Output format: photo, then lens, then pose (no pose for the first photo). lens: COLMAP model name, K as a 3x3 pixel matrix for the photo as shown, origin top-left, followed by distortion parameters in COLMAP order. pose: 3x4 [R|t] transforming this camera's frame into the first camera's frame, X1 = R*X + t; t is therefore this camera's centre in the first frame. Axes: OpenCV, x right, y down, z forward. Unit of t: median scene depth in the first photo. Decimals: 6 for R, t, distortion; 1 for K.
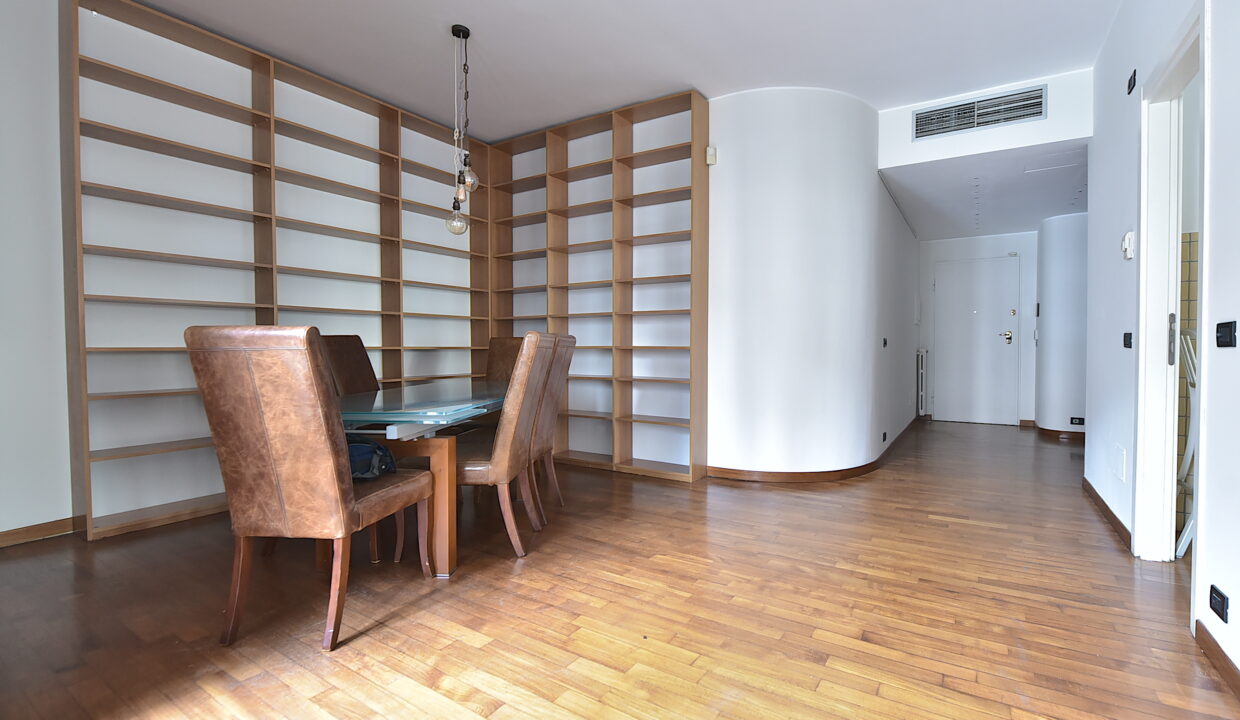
lens RADIAL K [[522.8, 0, 639.5], [0, 522.8, 359.0], [0, 0, 1]] dist [-0.038197, -0.000158]
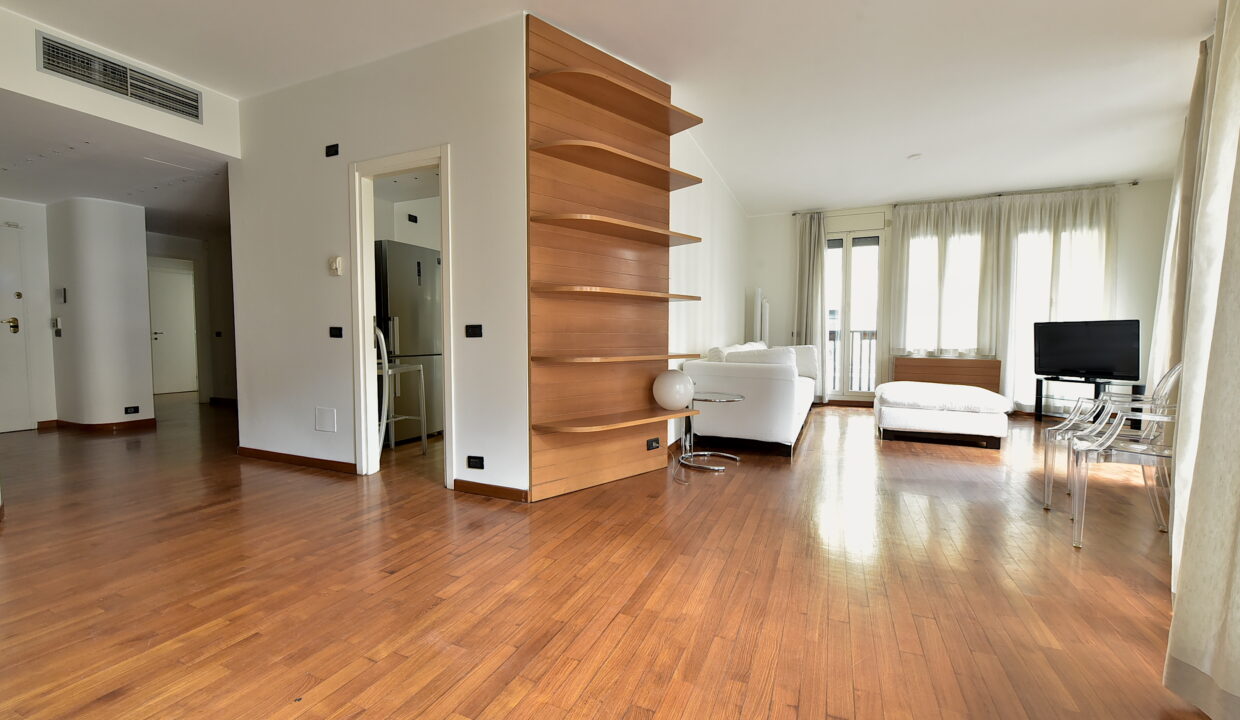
lens RADIAL K [[489.6, 0, 620.0], [0, 489.6, 360.0], [0, 0, 1]] dist [-0.012066, -0.000328]
pose [[-0.160969, -0.046697, 0.985854, -0.388230], [0.022437, 0.998449, 0.050957, -0.007851], [-0.986704, 0.030322, -0.159672, 0.309727]]
